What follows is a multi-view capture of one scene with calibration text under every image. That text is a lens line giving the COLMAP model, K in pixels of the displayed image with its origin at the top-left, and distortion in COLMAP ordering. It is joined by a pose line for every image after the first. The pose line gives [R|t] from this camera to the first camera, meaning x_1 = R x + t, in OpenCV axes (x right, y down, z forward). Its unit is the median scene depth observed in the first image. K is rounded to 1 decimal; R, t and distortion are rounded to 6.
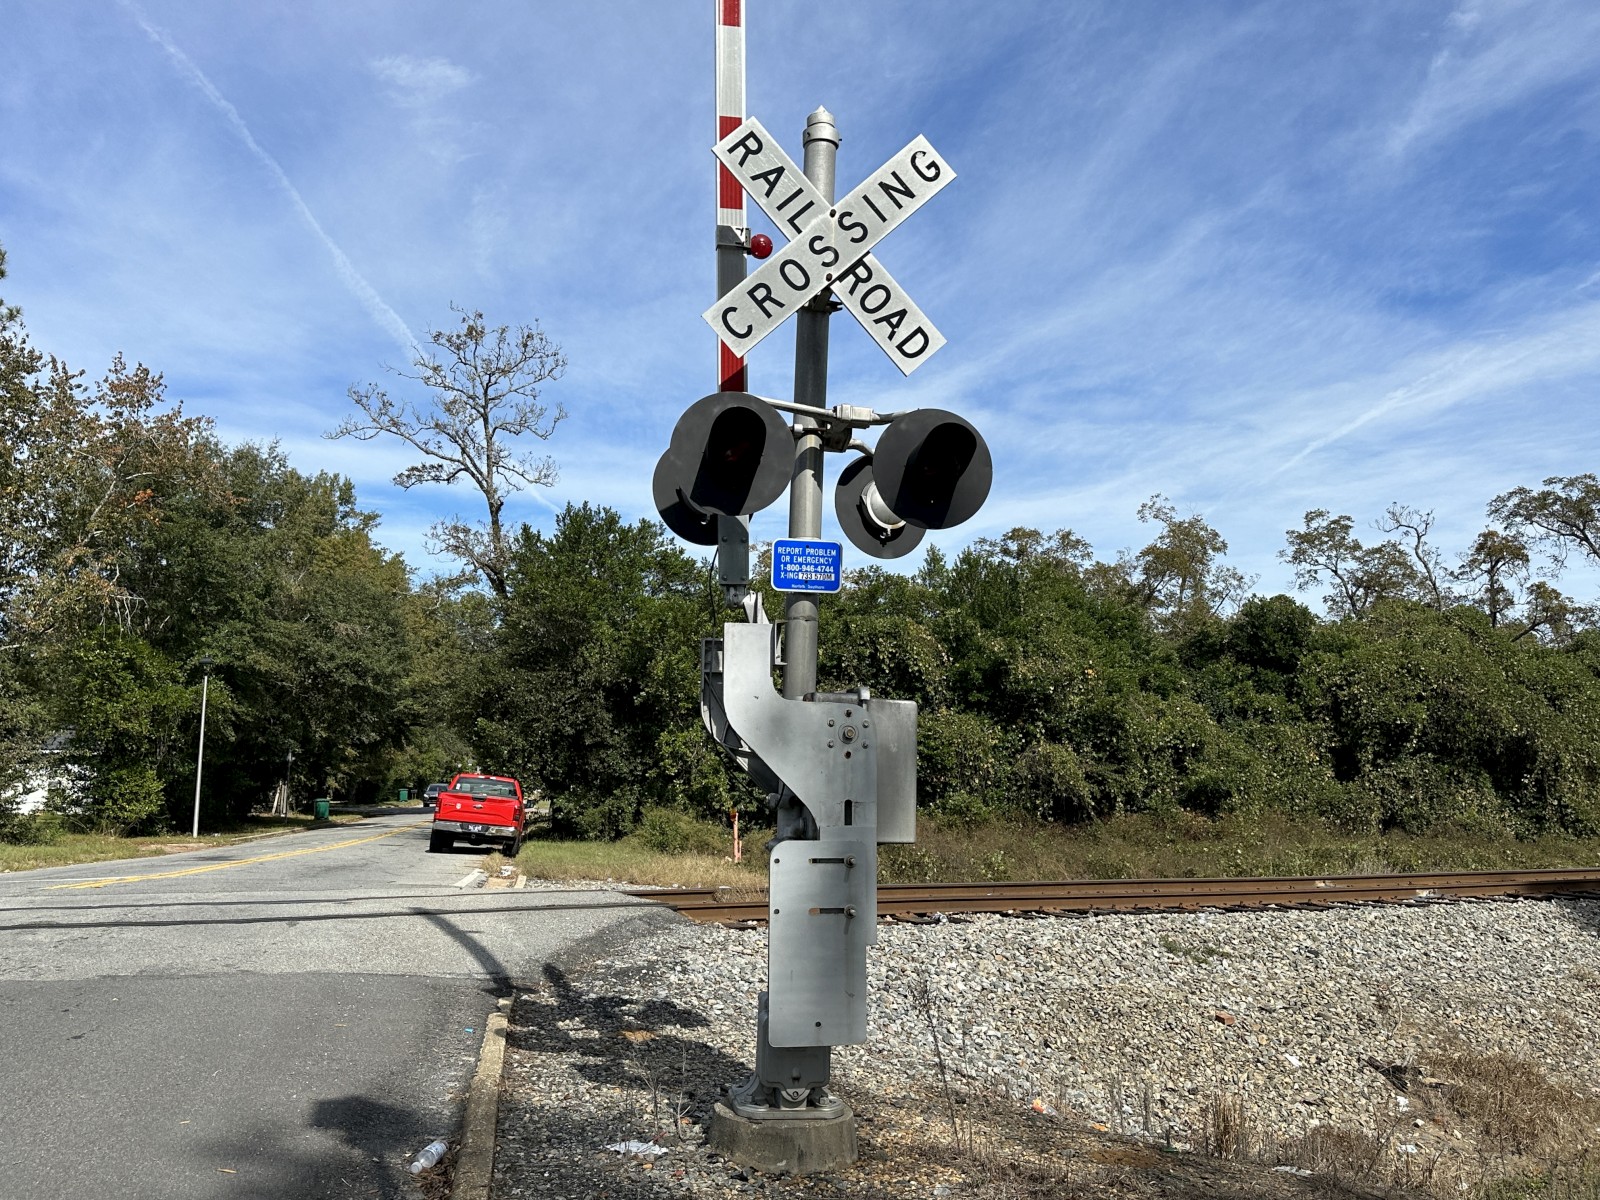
lens RADIAL K [[1339.7, 0, 794.1], [0, 1339.7, 610.5], [0, 0, 1]] dist [0.169871, -0.338758]
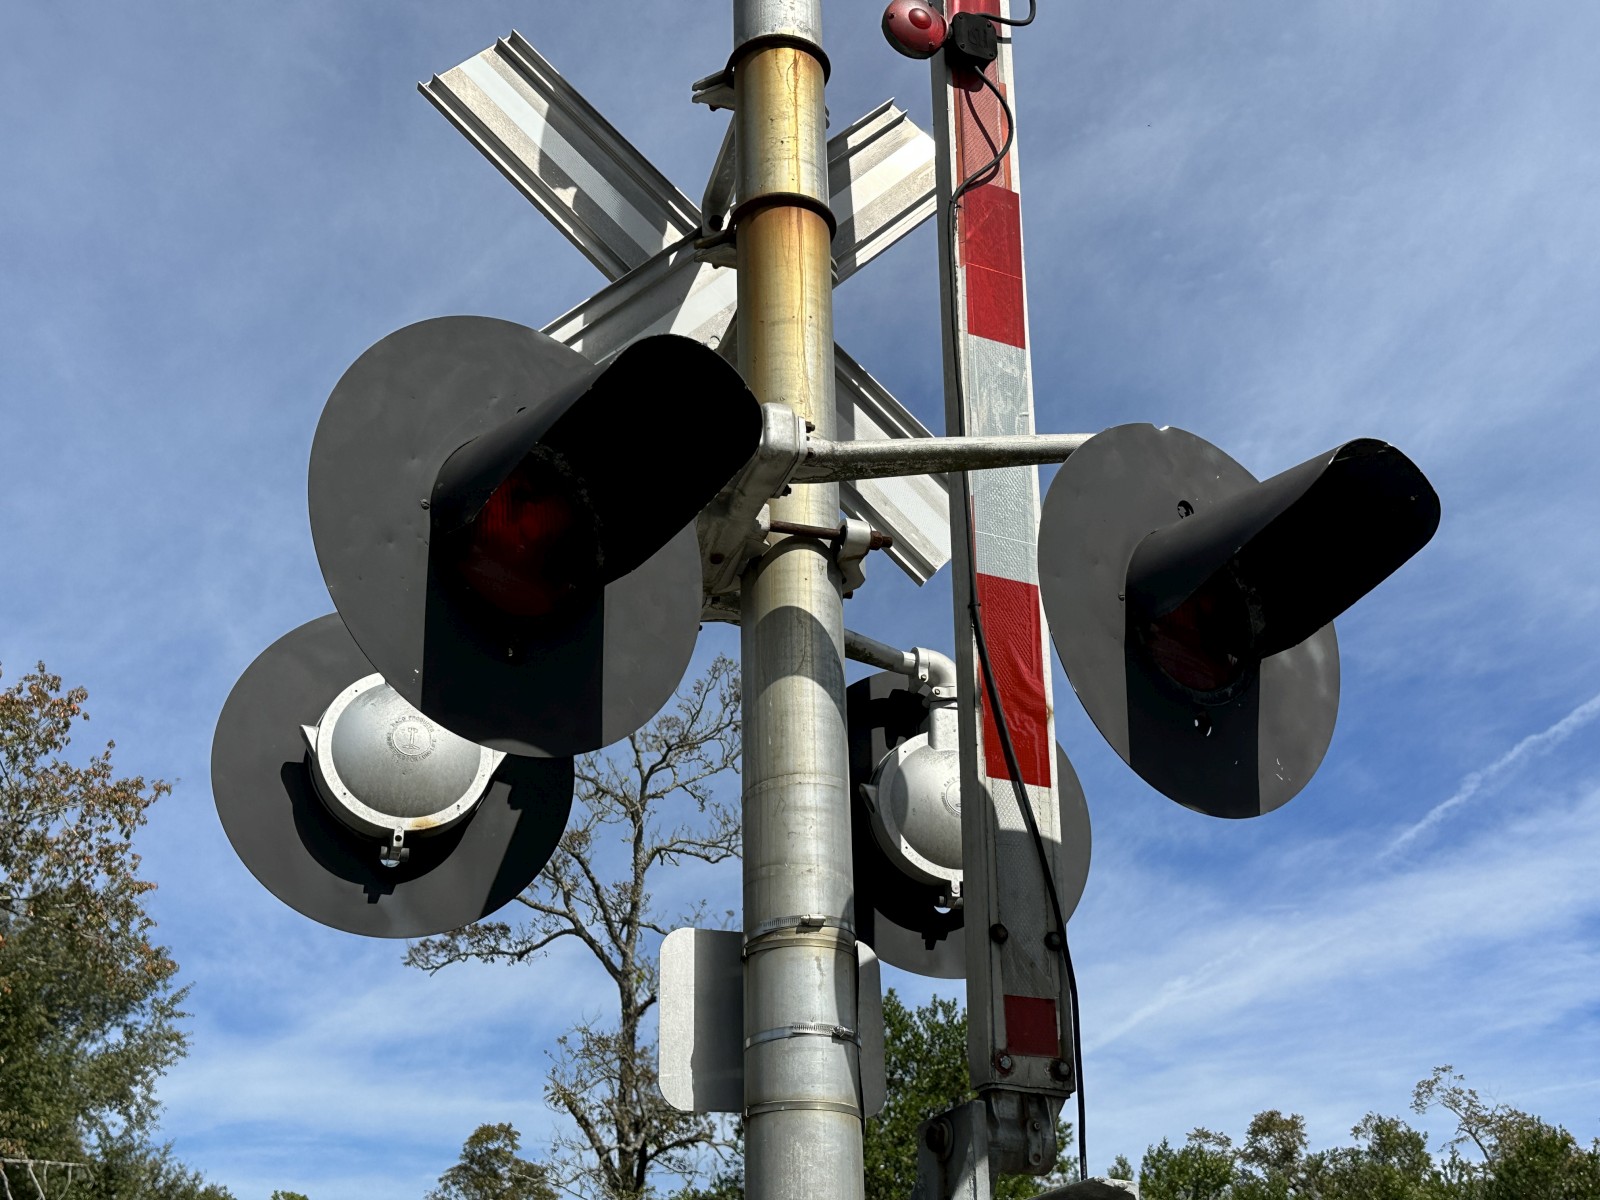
lens RADIAL K [[1949.1, 0, 800.0], [0, 1949.1, 600.0], [0, 0, 1]] dist [0.103353, 0.001875]
pose [[0.958455, 0.093836, 0.269369, -0.415142], [0.003170, 0.940779, -0.339006, 0.032237], [-0.285228, 0.325776, 0.901396, 0.301273]]
